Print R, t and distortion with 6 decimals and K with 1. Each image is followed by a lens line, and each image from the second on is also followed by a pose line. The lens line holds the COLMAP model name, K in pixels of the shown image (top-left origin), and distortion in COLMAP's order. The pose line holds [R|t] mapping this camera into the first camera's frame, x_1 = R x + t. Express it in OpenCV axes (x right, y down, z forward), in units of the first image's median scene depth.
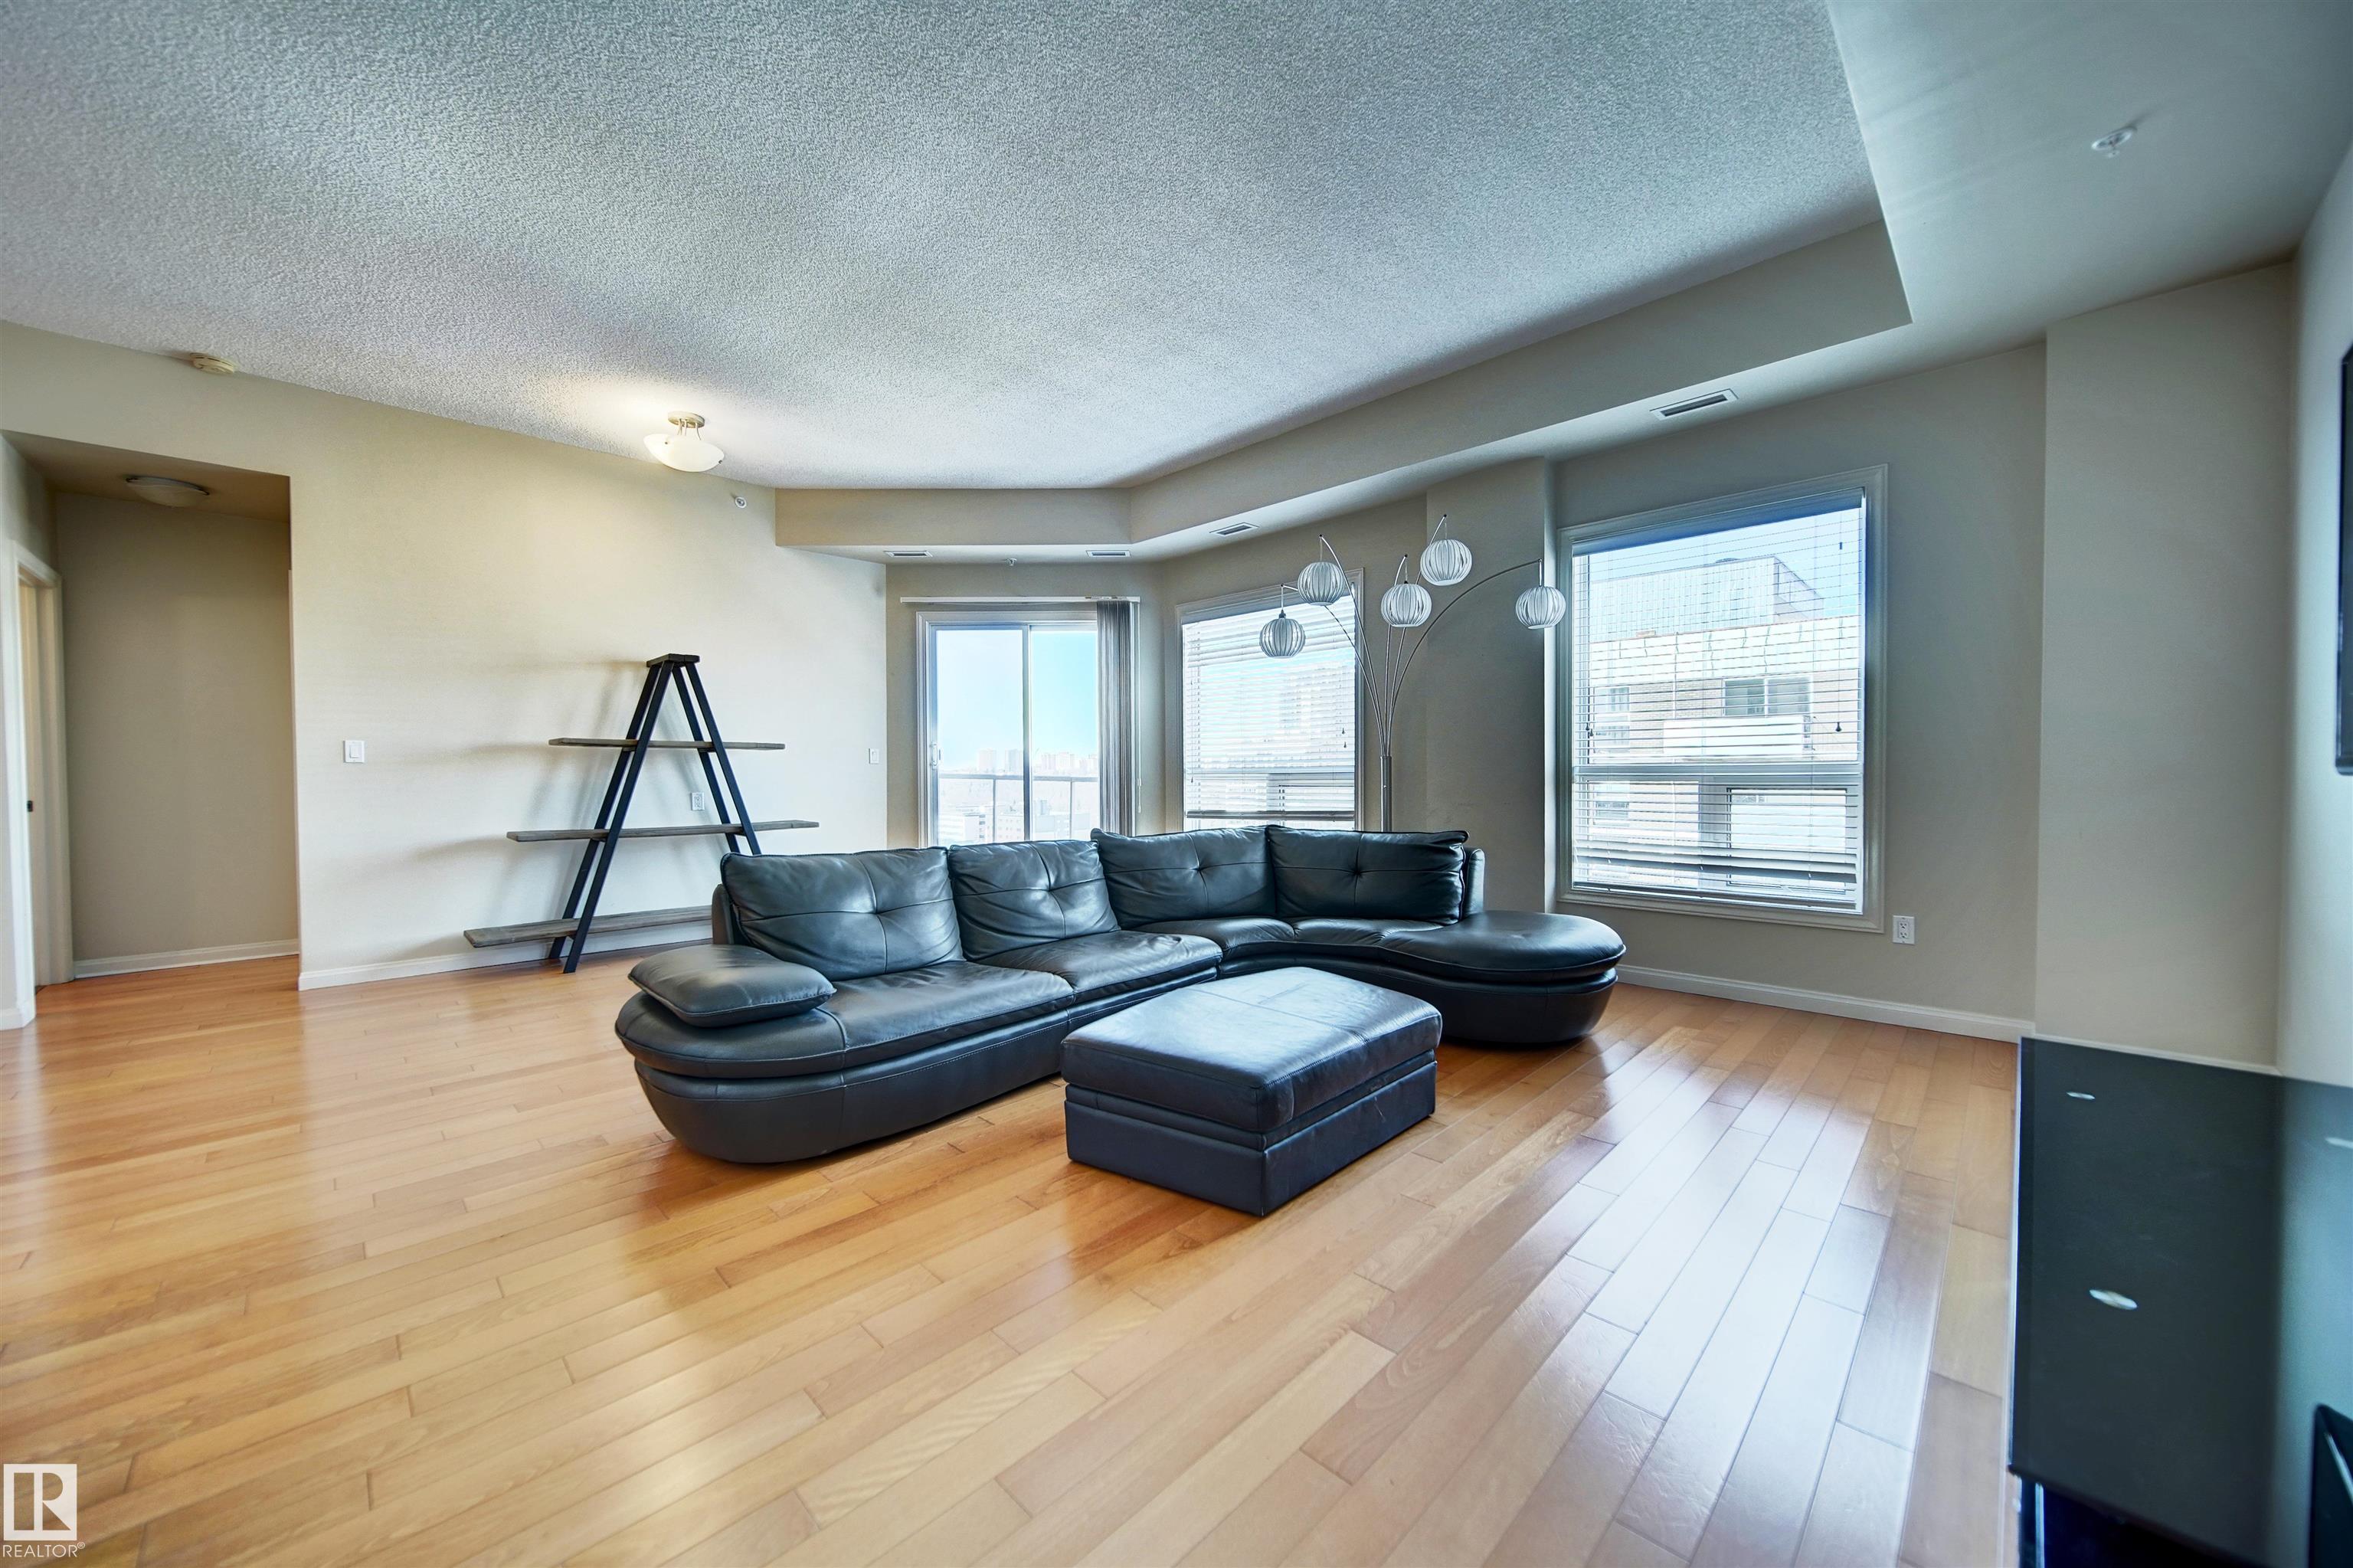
lens RADIAL K [[822.9, 0, 1182.5], [0, 822.9, 780.9], [0, 0, 1]] dist [-0.001308, -0.001045]
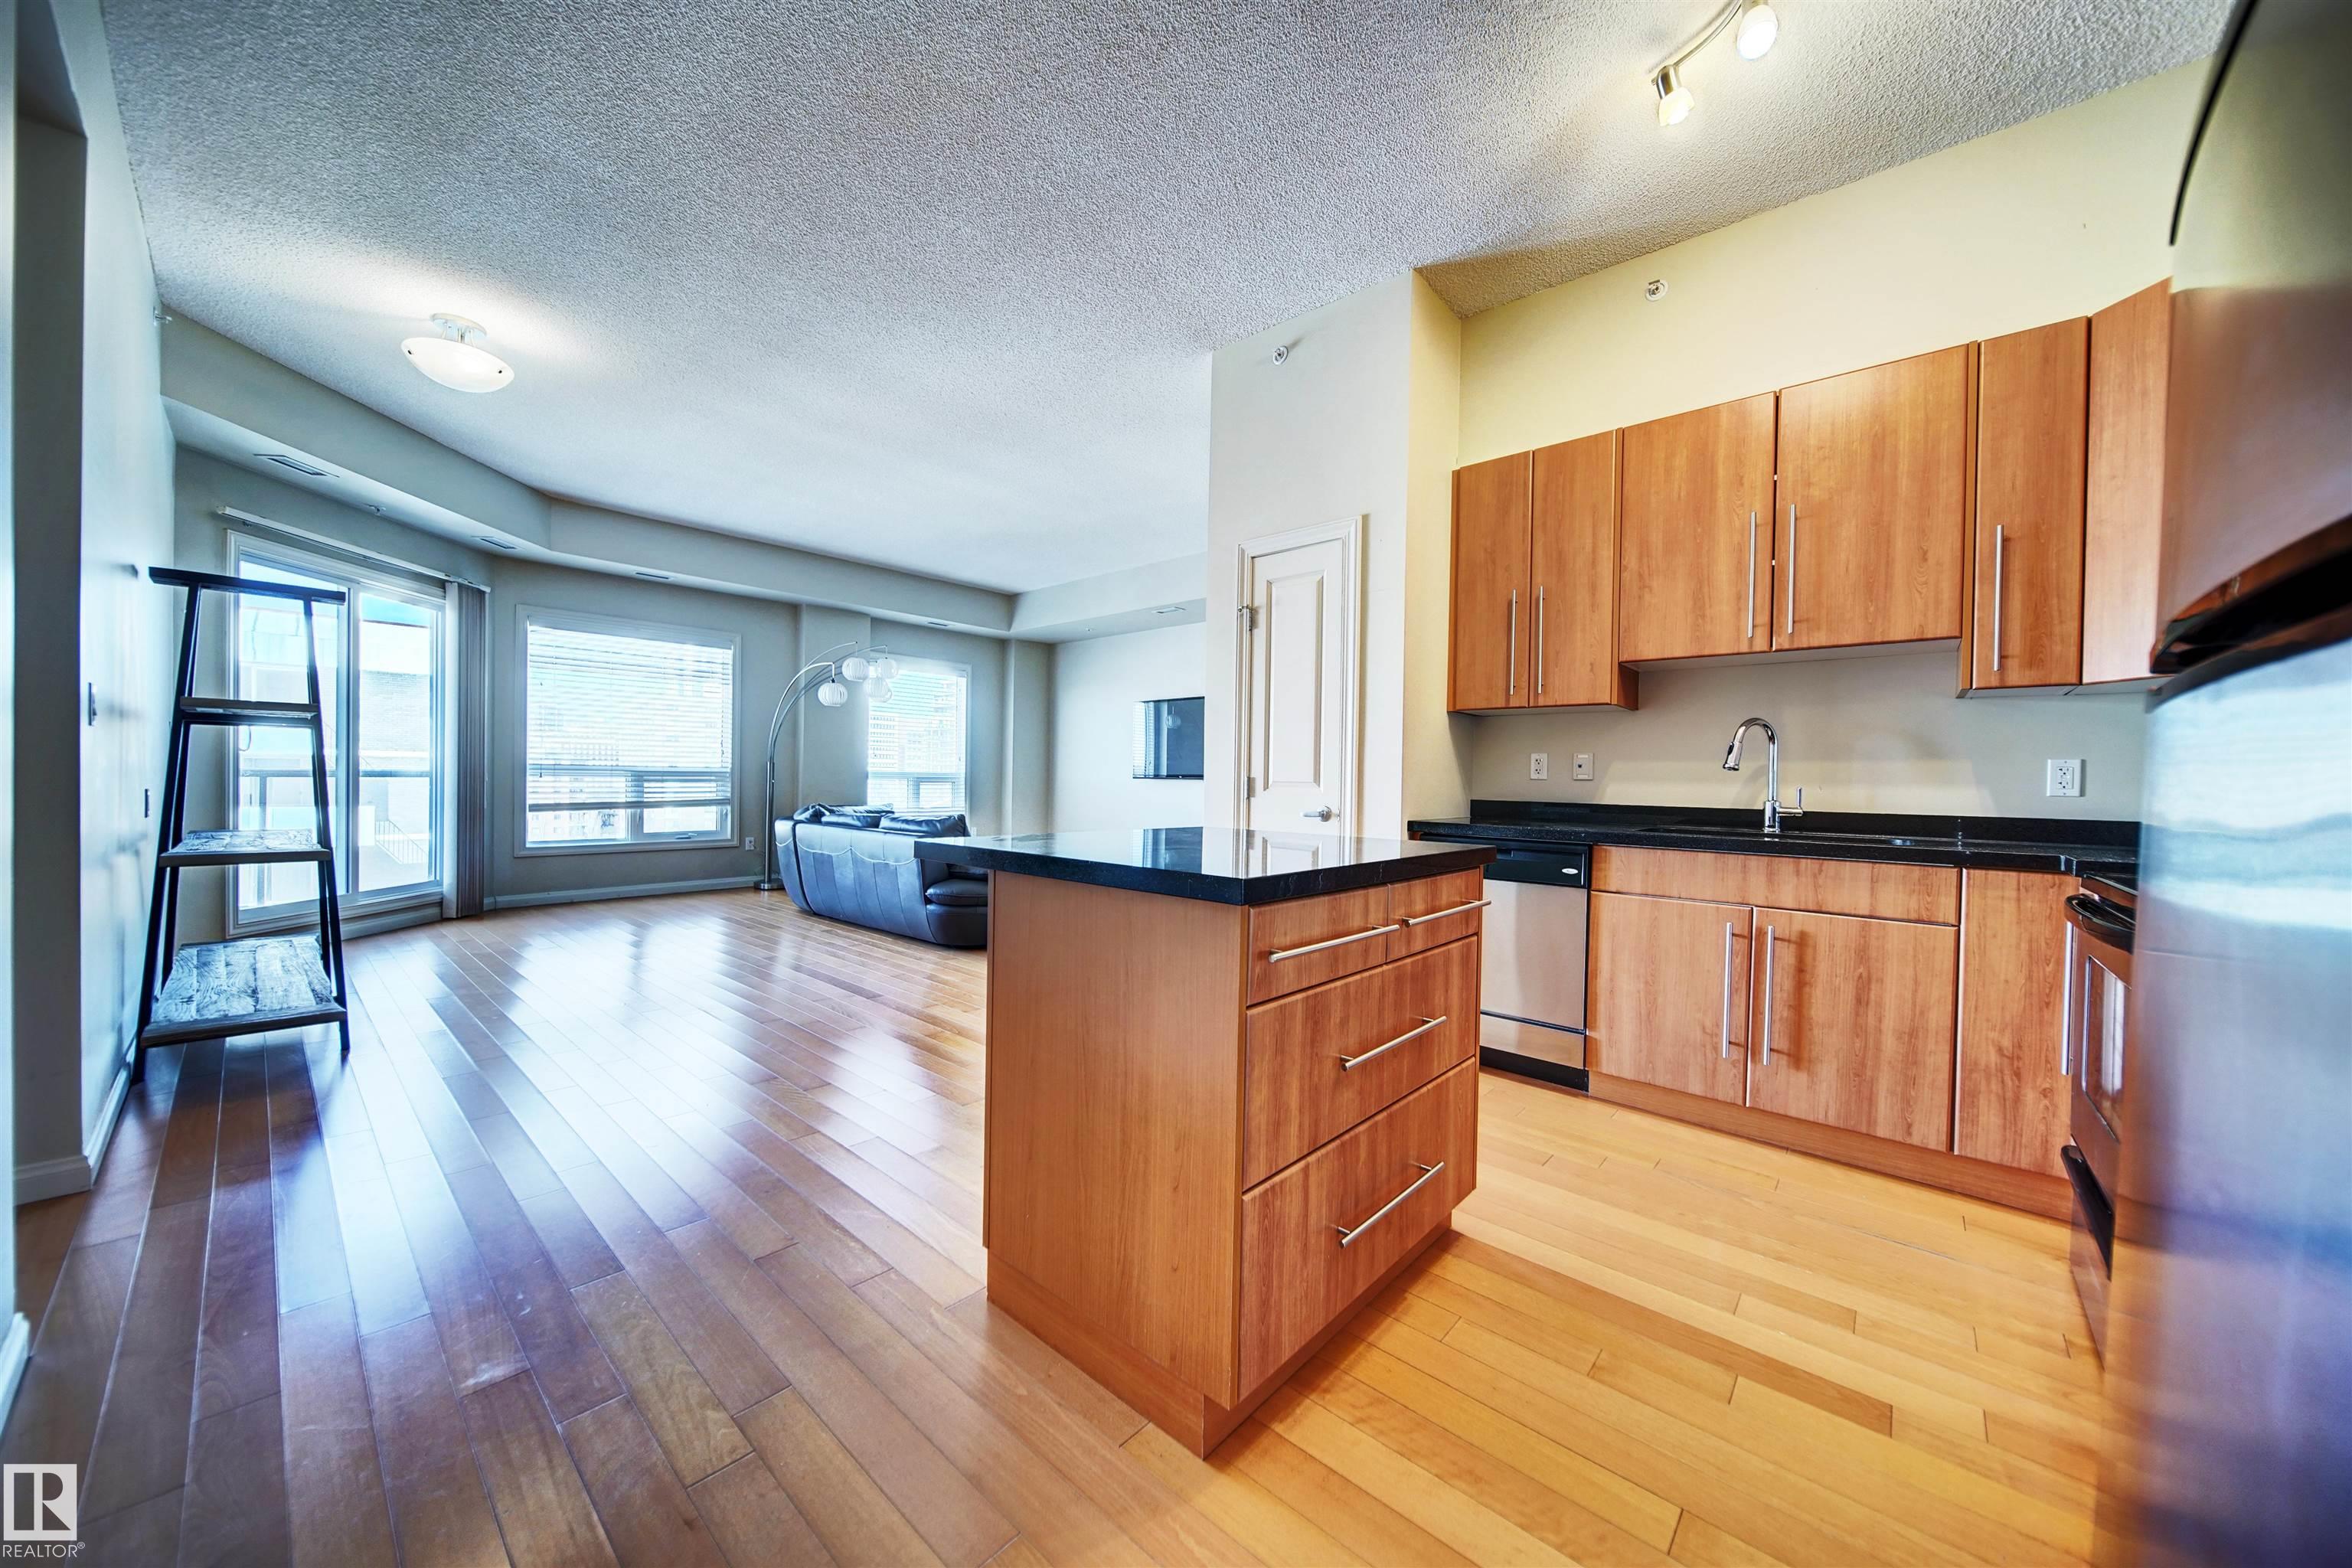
lens RADIAL K [[822.5, 0, 1174.9], [0, 822.5, 788.1], [0, 0, 1]] dist [-0.001308, -0.001045]
pose [[-0.069554, -0.006881, 0.997554, -1.184673], [-0.000817, 0.999976, 0.006841, 0.007631], [-0.997578, -0.000339, -0.069558, 0.281227]]
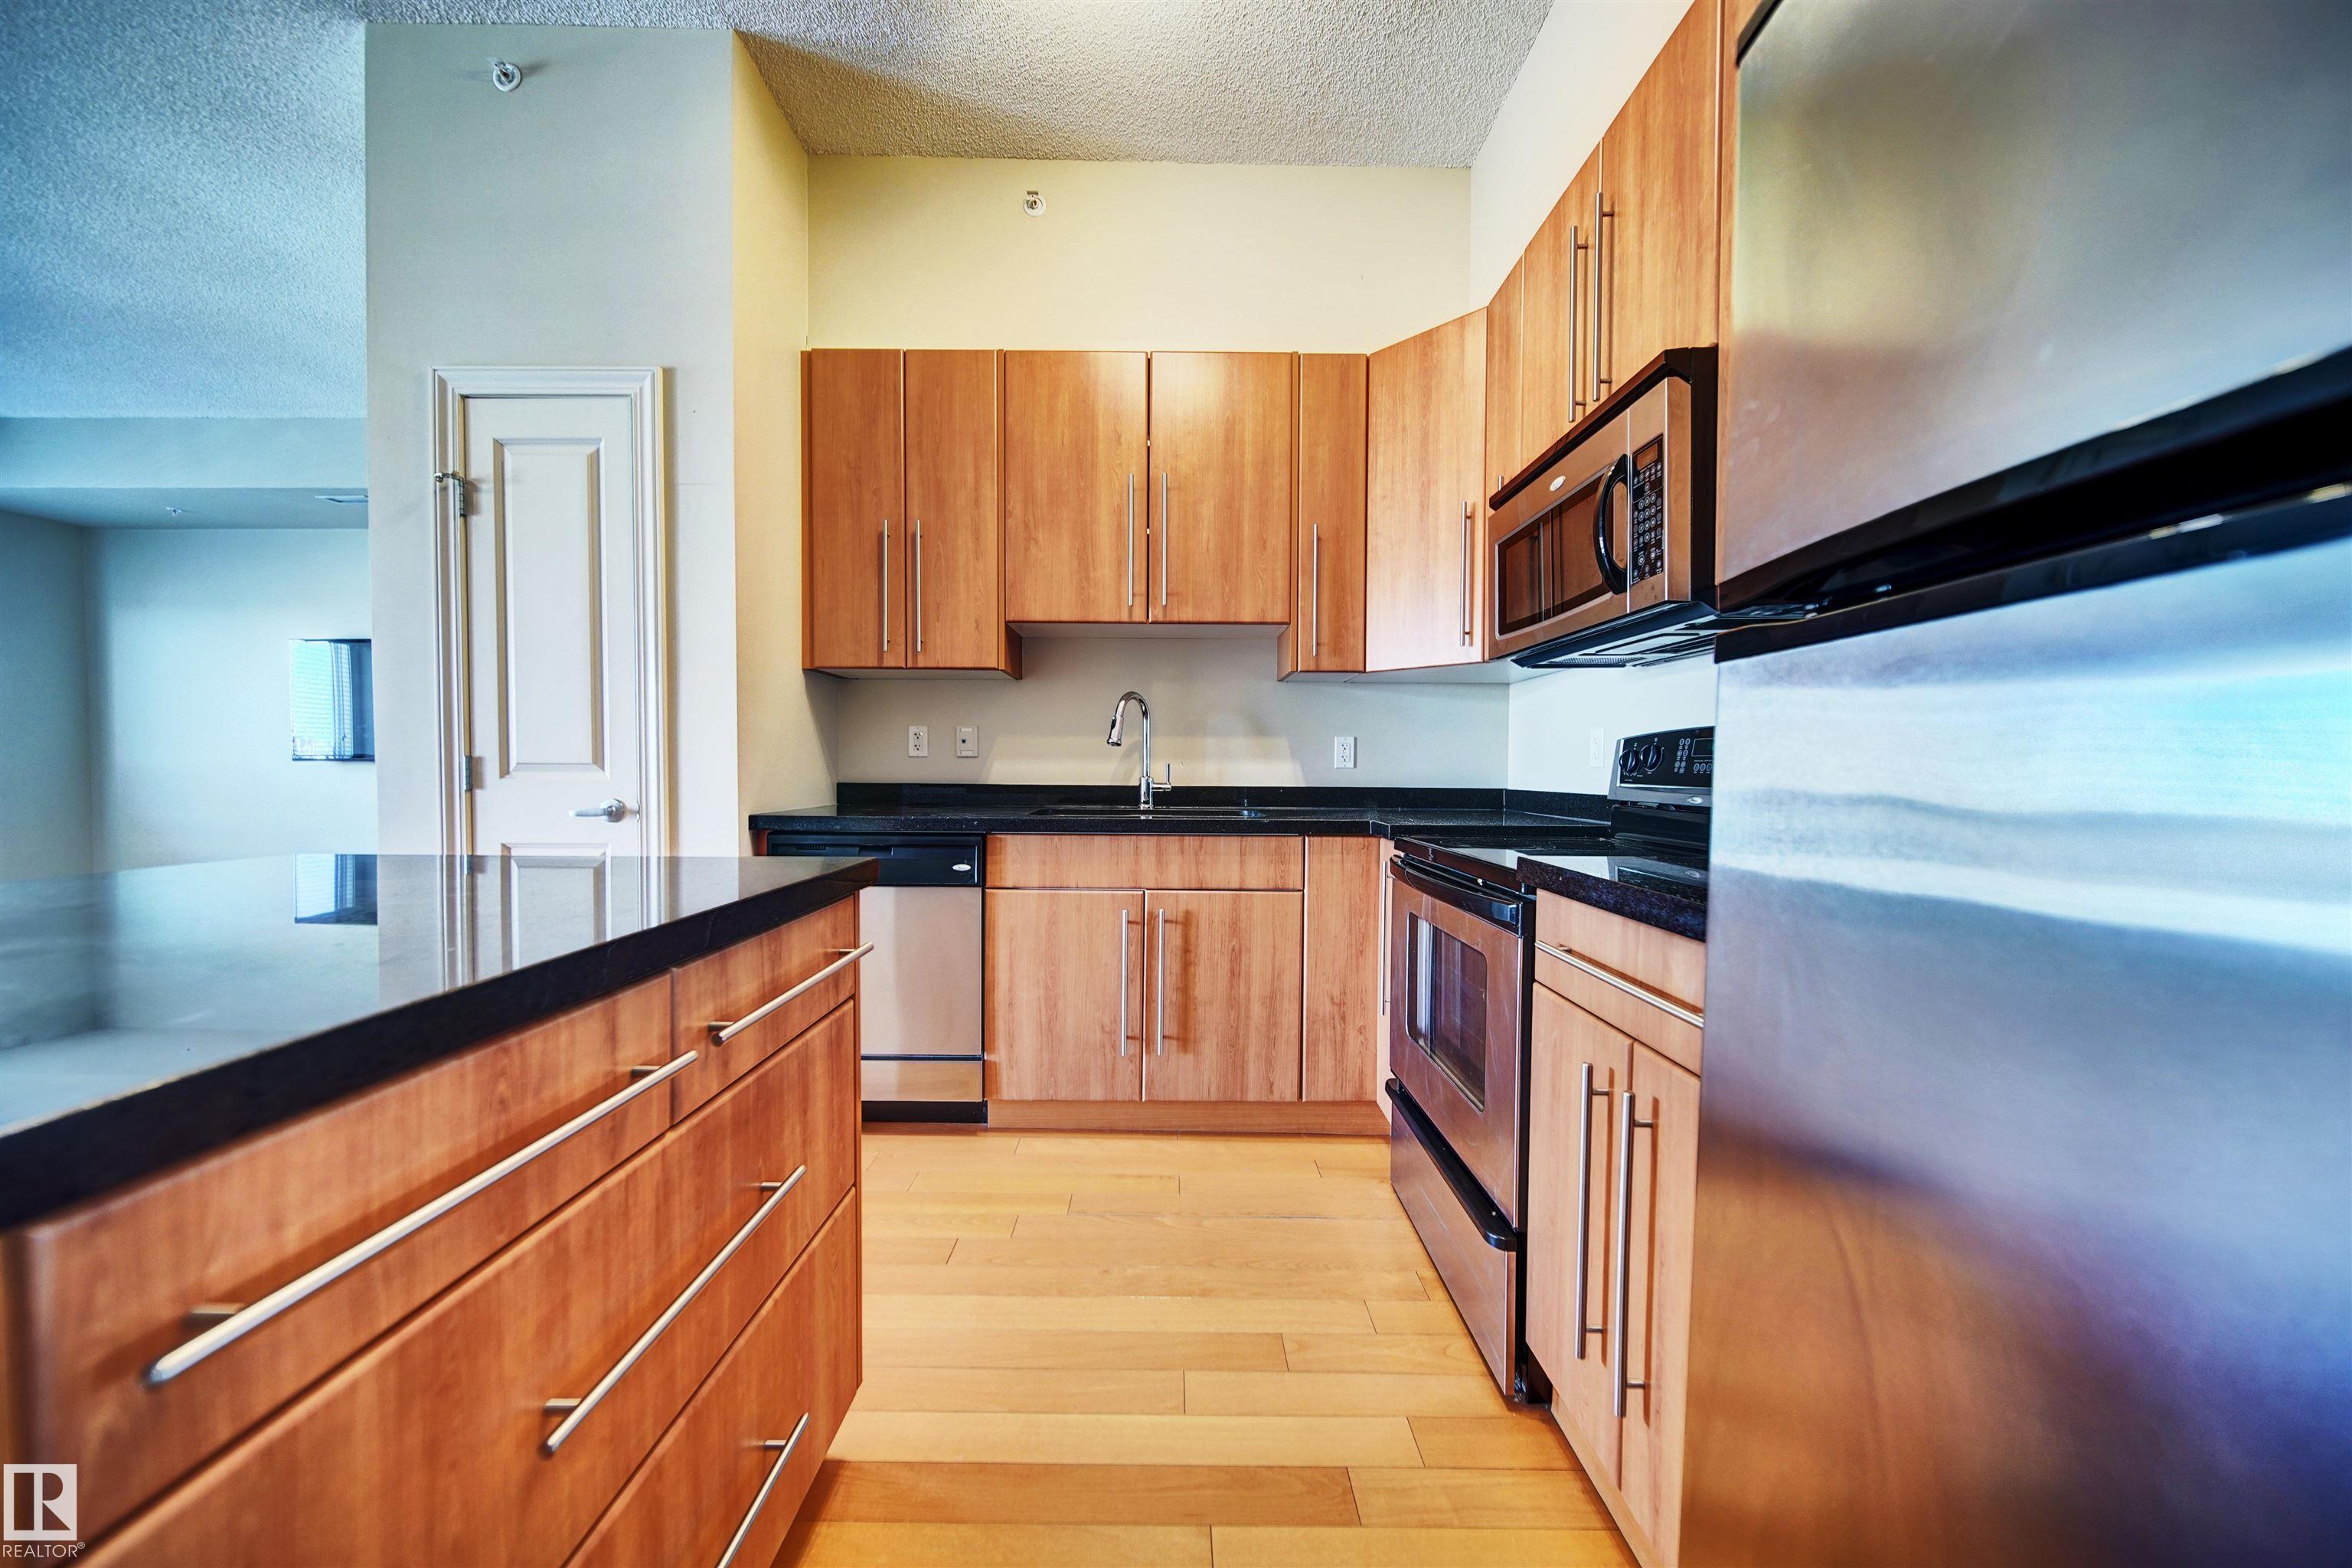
lens RADIAL K [[822.5, 0, 1174.5], [0, 822.5, 787.5], [0, 0, 1]] dist [-0.001308, -0.001045]
pose [[-0.720503, -0.017276, 0.693237, -1.064443], [0.009705, 0.999341, 0.034991, 0.007749], [-0.693384, 0.031939, -0.719860, 0.228190]]
